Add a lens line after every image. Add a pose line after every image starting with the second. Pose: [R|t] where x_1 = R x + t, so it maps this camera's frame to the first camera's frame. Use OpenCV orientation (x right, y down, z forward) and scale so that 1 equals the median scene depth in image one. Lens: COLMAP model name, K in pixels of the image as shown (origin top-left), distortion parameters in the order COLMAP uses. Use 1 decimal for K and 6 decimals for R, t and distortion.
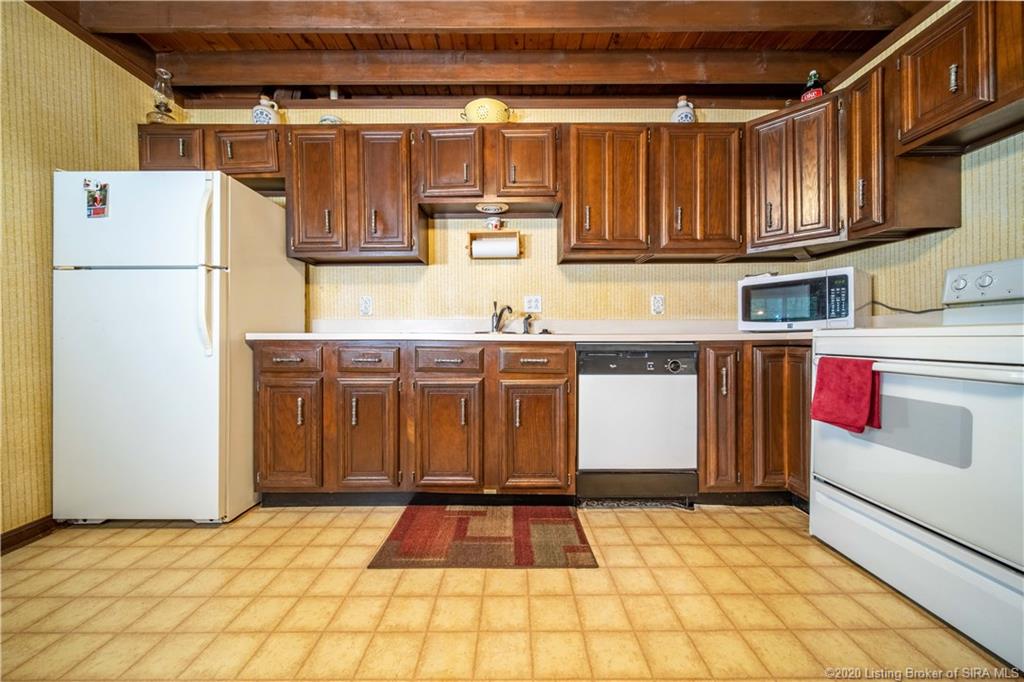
lens RADIAL K [[364.0, 0, 512.0], [0, 364.0, 341.0], [0, 0, 1]] dist [-0.000440, -0.000092]
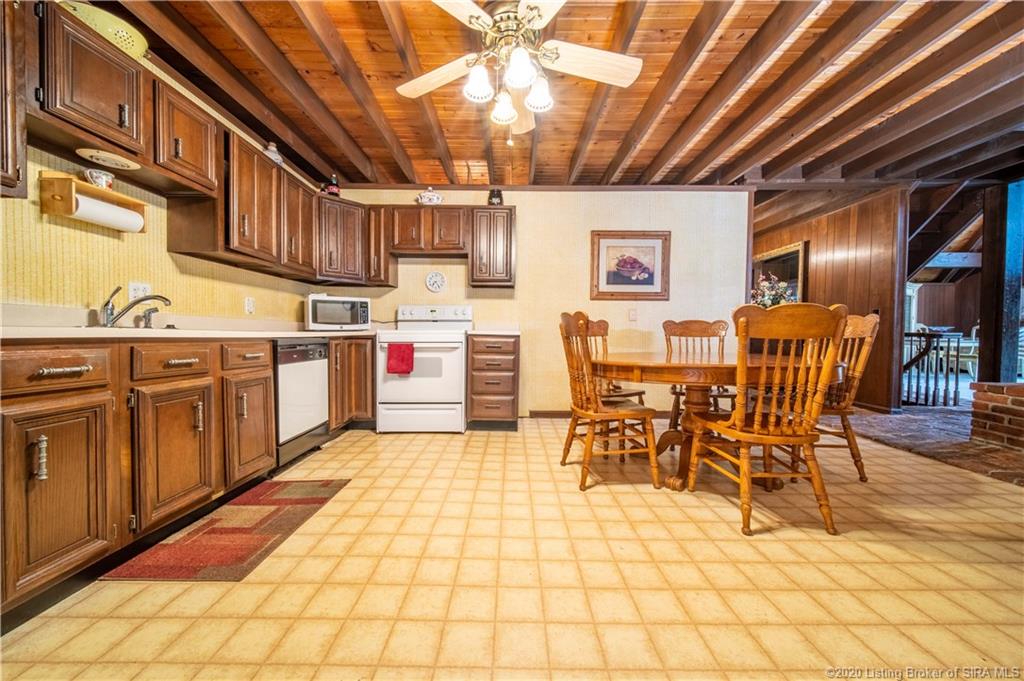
lens RADIAL K [[364.0, 0, 512.0], [0, 364.0, 340.5], [0, 0, 1]] dist [-0.000440, -0.000092]
pose [[0.000761, -0.018170, 0.999835, -1.031188], [0.008510, 0.999799, 0.018163, -0.004368], [-0.999964, 0.008494, 0.000915, 0.227483]]
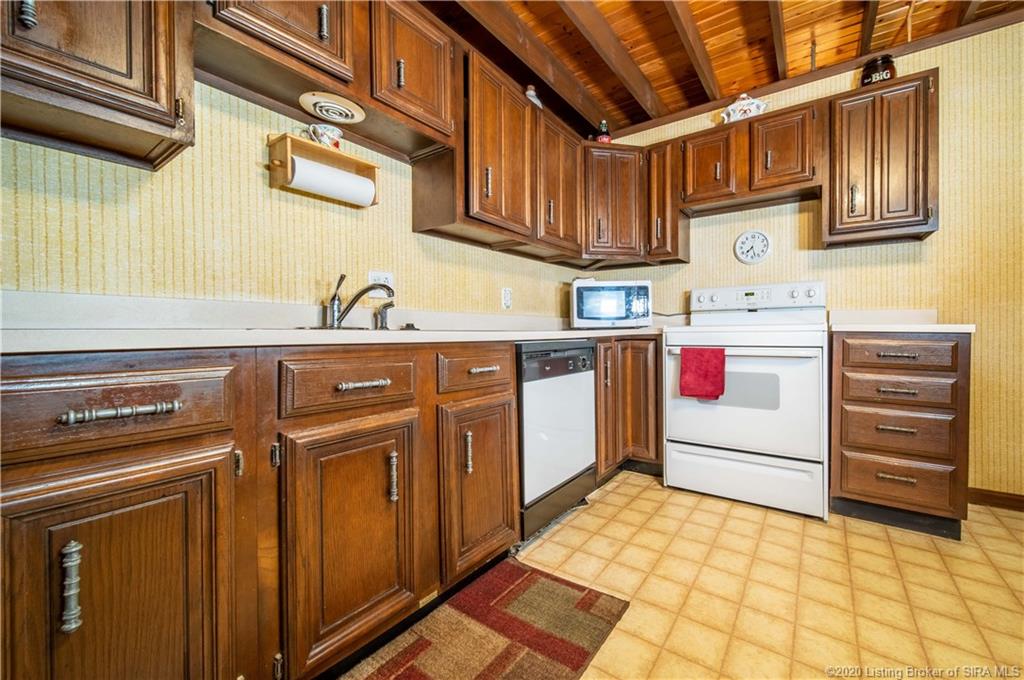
lens RADIAL K [[393.5, 0, 555.2], [0, 393.5, 332.4], [0, 0, 1]] dist [0.001055, 0.000061]
pose [[0.555489, -0.007355, 0.831491, -0.483020], [0.017858, 0.999836, -0.003086, -0.011845], [-0.831332, 0.016563, 0.555529, 0.479111]]
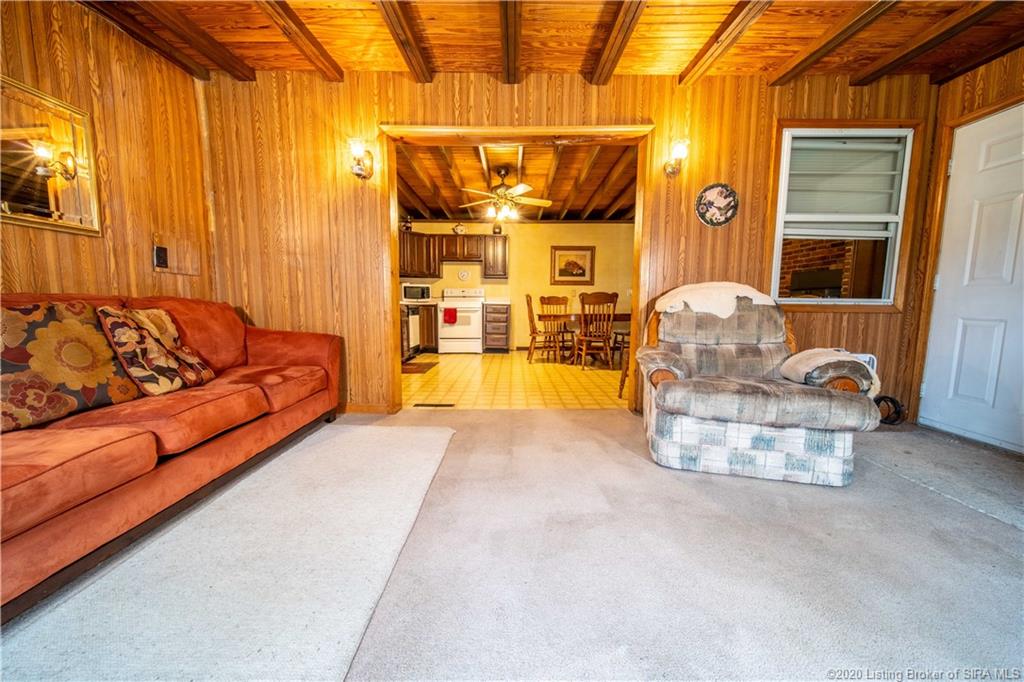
lens RADIAL K [[364.0, 0, 512.0], [0, 364.0, 341.0], [0, 0, 1]] dist [-0.000440, -0.000092]
pose [[0.013112, -0.102569, 0.994639, -2.785898], [0.008002, 0.994704, 0.102471, -0.007215], [-0.999882, 0.006616, 0.013863, 0.120749]]
